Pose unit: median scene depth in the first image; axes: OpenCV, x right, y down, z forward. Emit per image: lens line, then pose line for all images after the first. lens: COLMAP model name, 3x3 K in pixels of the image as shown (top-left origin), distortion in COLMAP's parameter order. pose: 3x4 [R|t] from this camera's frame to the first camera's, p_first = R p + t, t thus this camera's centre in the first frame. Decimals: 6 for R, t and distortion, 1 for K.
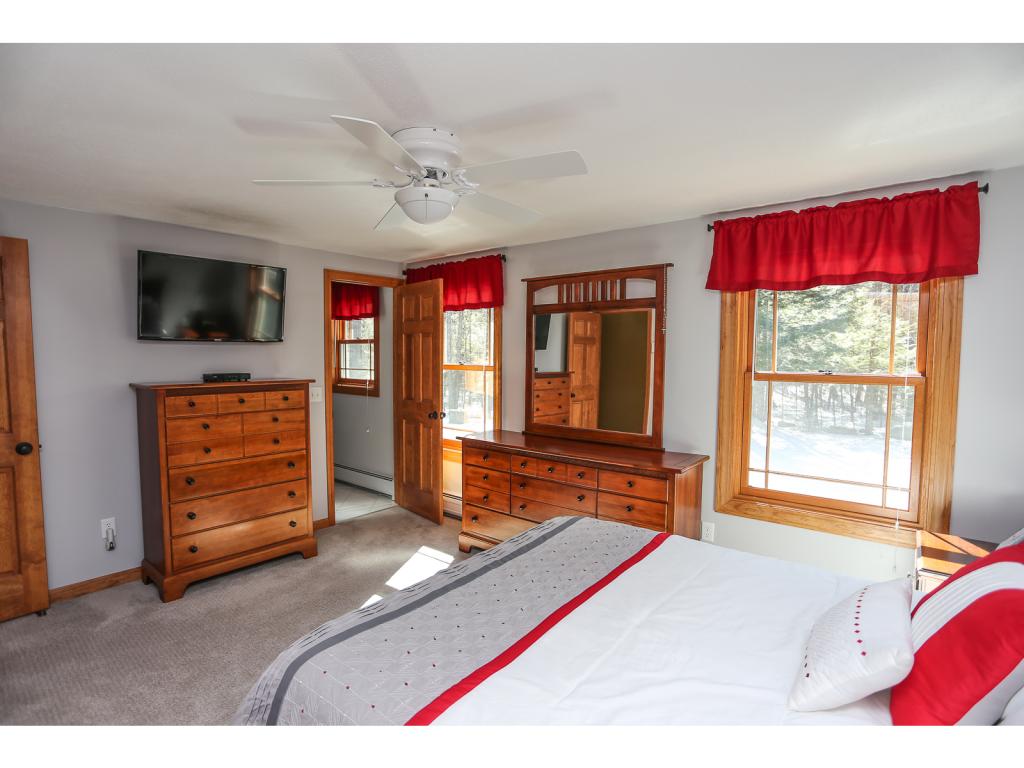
lens RADIAL K [[548.8, 0, 492.9], [0, 548.8, 385.8], [0, 0, 1]] dist [-0.003704, -0.000475]
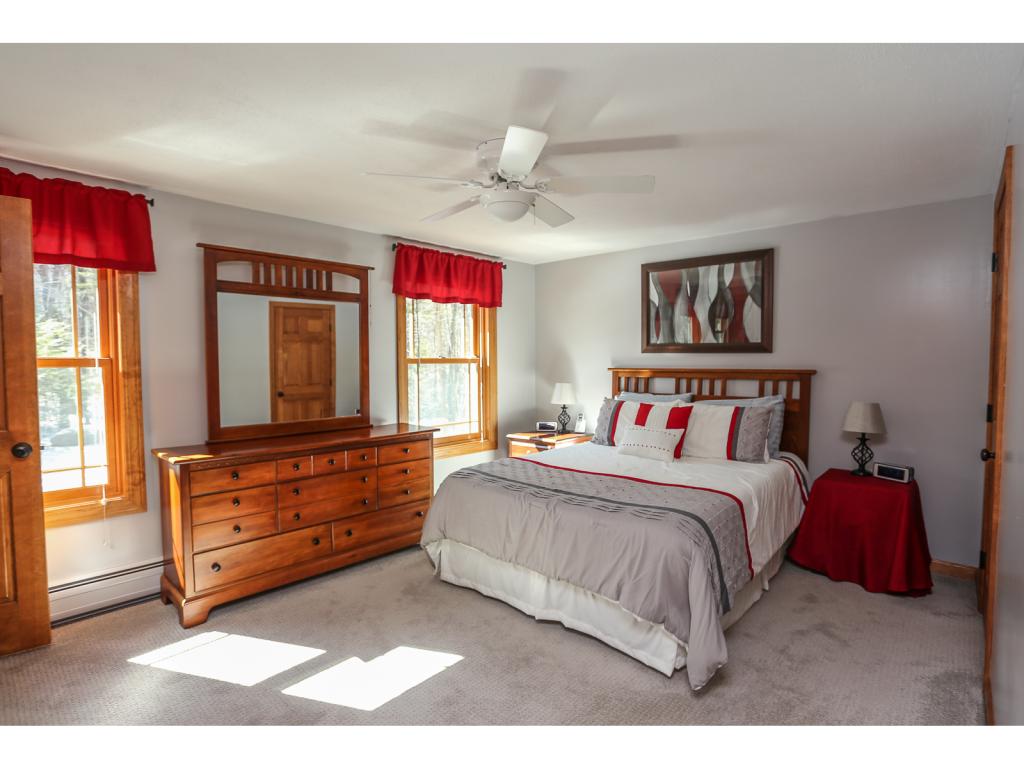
lens RADIAL K [[529.8, 0, 524.8], [0, 529.8, 380.2], [0, 0, 1]] dist [0.000317, 0.000261]
pose [[0.004541, -0.062985, 0.998004, -0.753635], [0.049132, 0.996823, 0.062687, -0.030800], [-0.998782, 0.048750, 0.007621, 0.601167]]
